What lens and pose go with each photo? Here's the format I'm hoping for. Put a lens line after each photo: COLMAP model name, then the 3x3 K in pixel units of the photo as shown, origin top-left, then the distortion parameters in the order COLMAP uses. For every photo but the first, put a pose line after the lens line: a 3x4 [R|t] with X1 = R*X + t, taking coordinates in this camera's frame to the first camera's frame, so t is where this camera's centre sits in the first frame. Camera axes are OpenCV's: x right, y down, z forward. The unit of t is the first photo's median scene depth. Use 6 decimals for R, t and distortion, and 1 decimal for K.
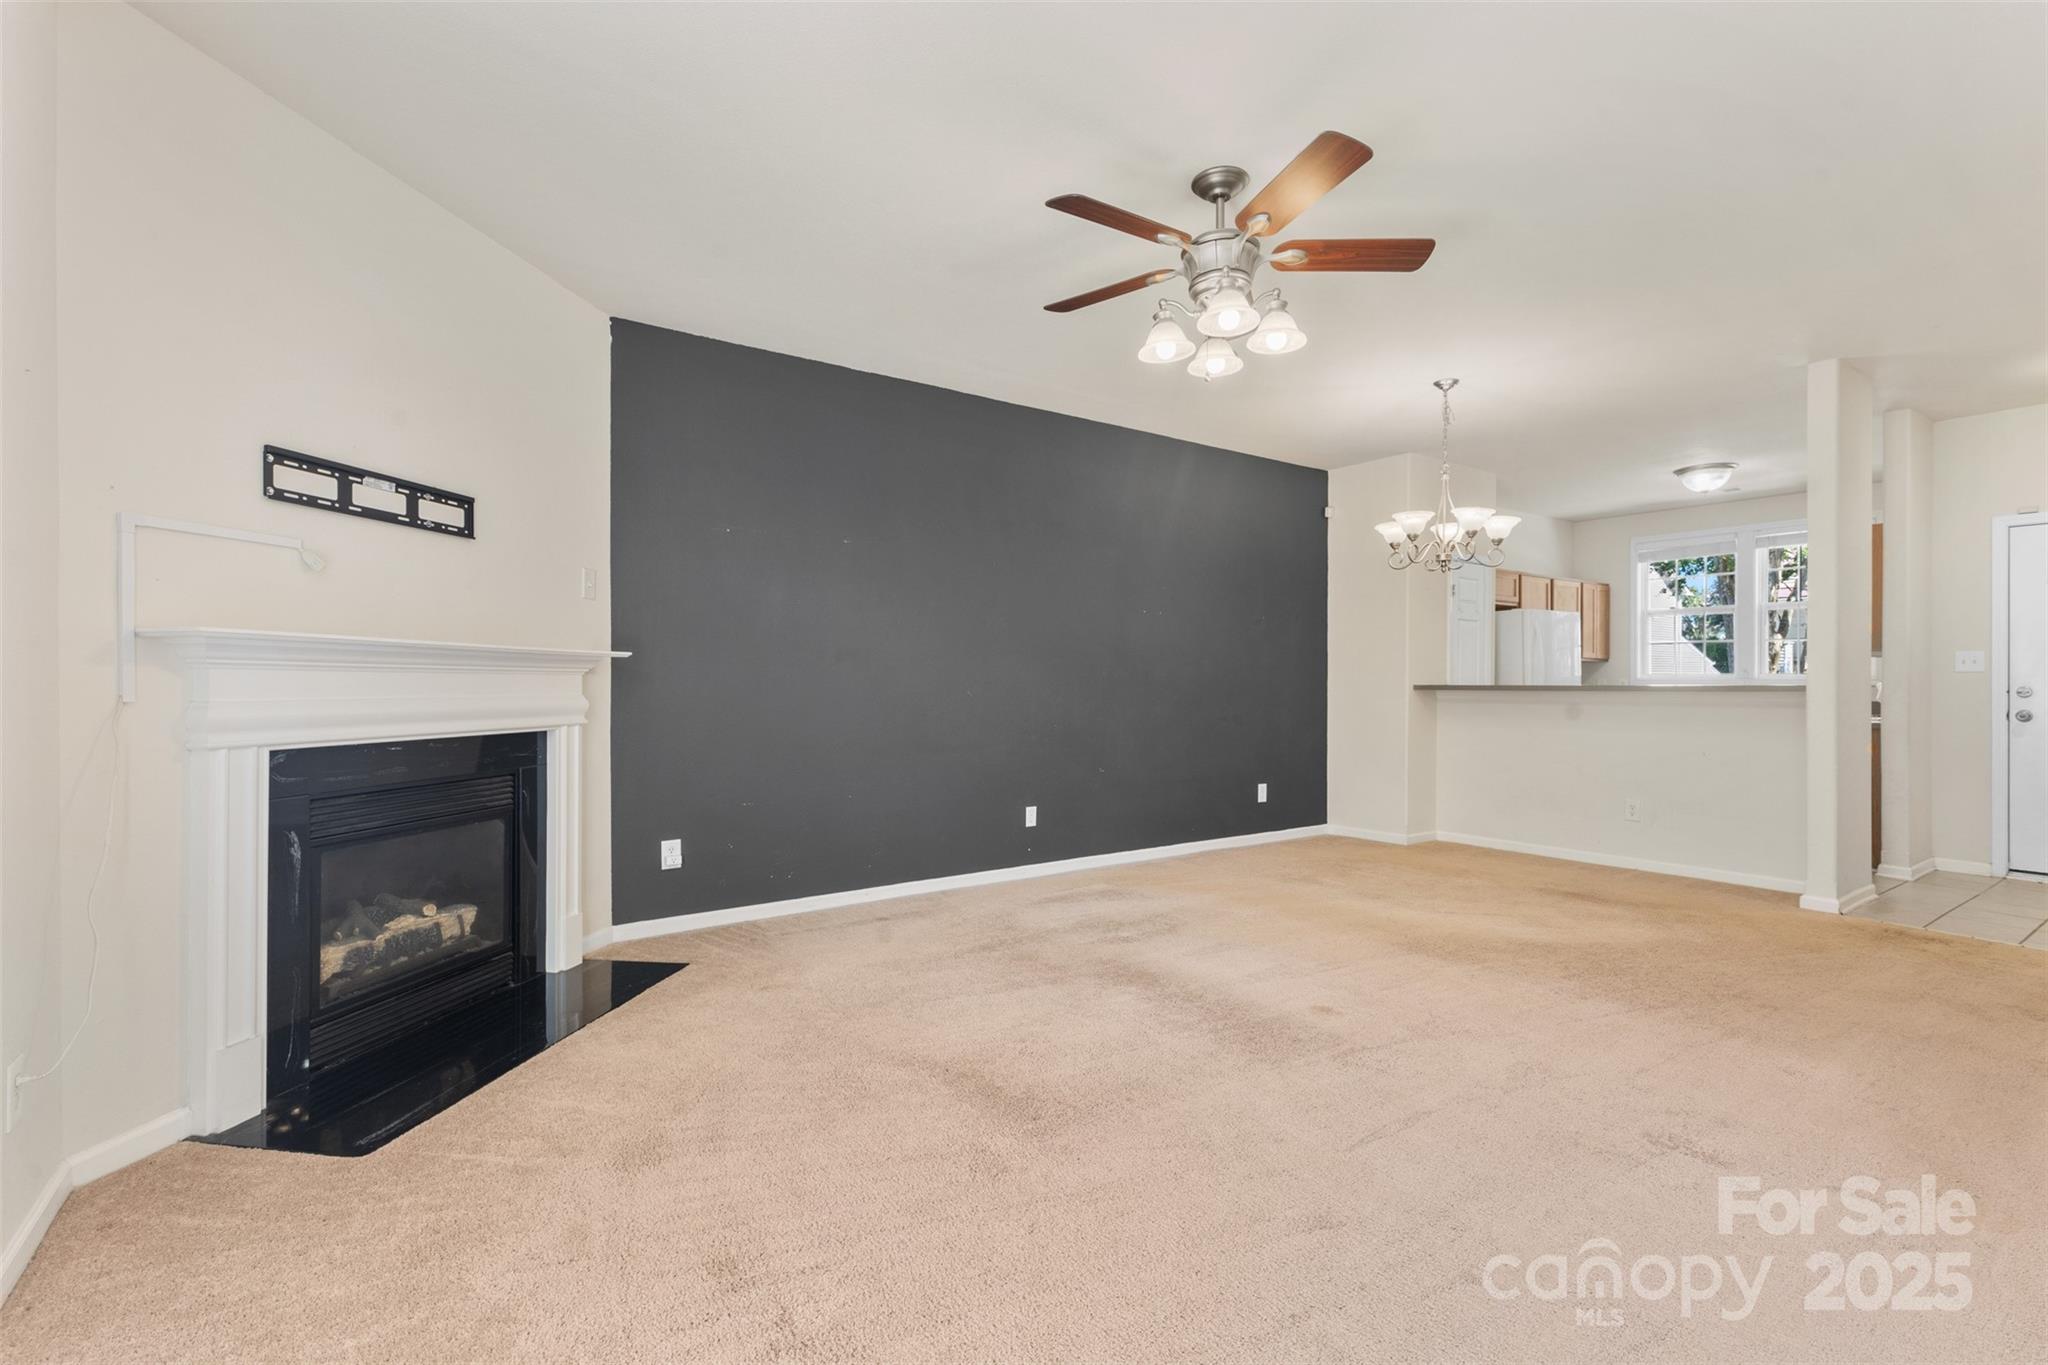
lens RADIAL K [[916.3, 0, 1018.3], [0, 916.3, 680.0], [0, 0, 1]] dist [0.007579, -0.002205]
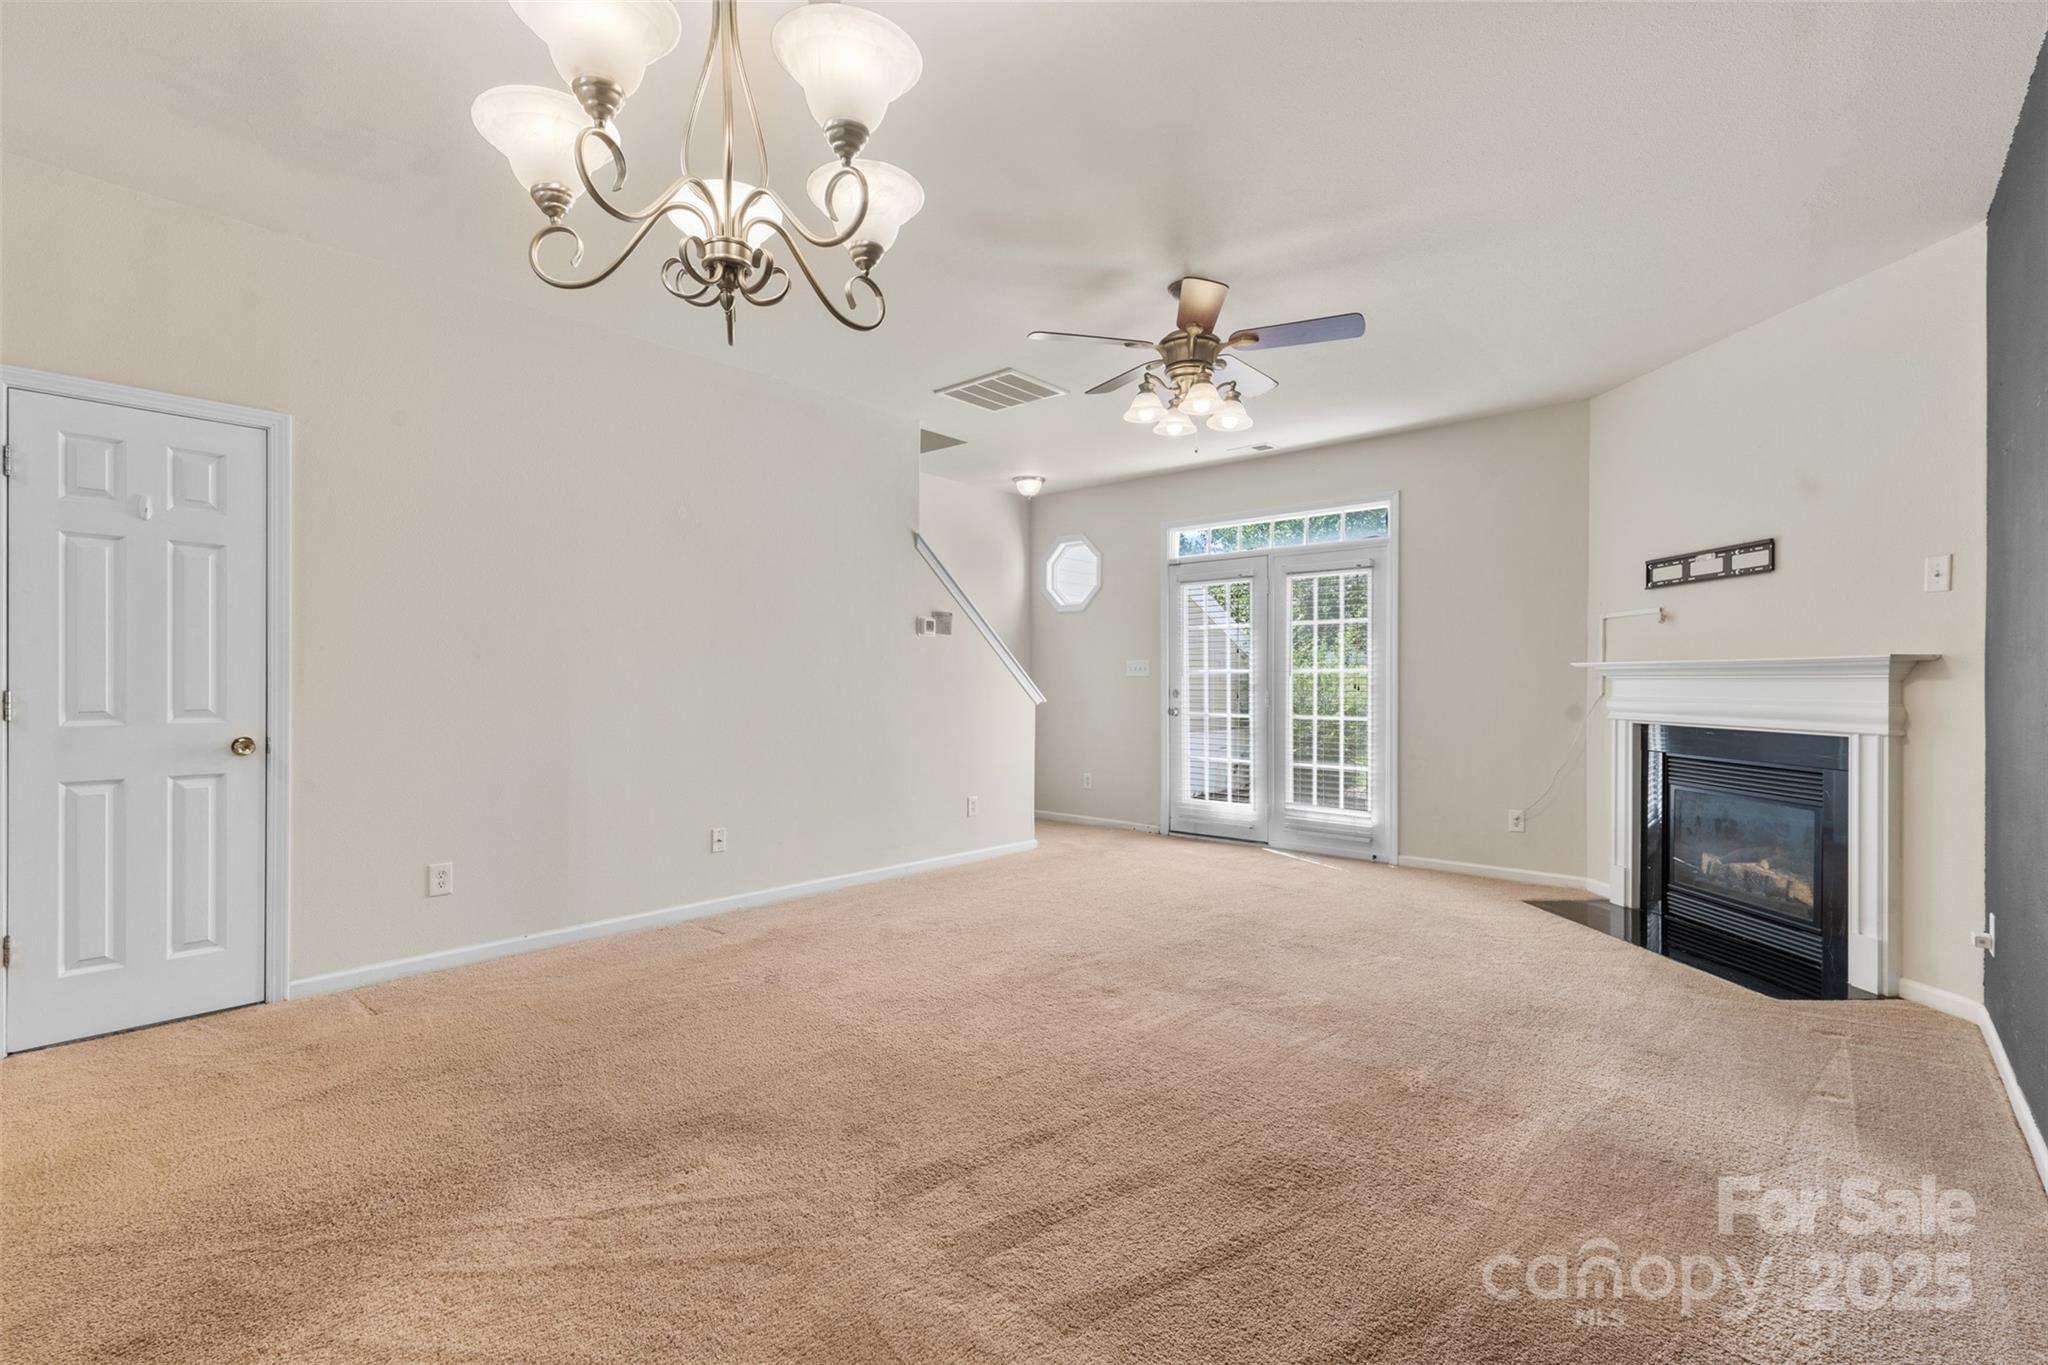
lens RADIAL K [[916.3, 0, 1014.8], [0, 916.3, 678.4], [0, 0, 1]] dist [0.007579, -0.002205]
pose [[-0.975644, -0.011343, -0.219067, 0.581402], [-0.010515, 0.999932, -0.004946, 0.005158], [0.219108, -0.002522, -0.975697, 1.733279]]
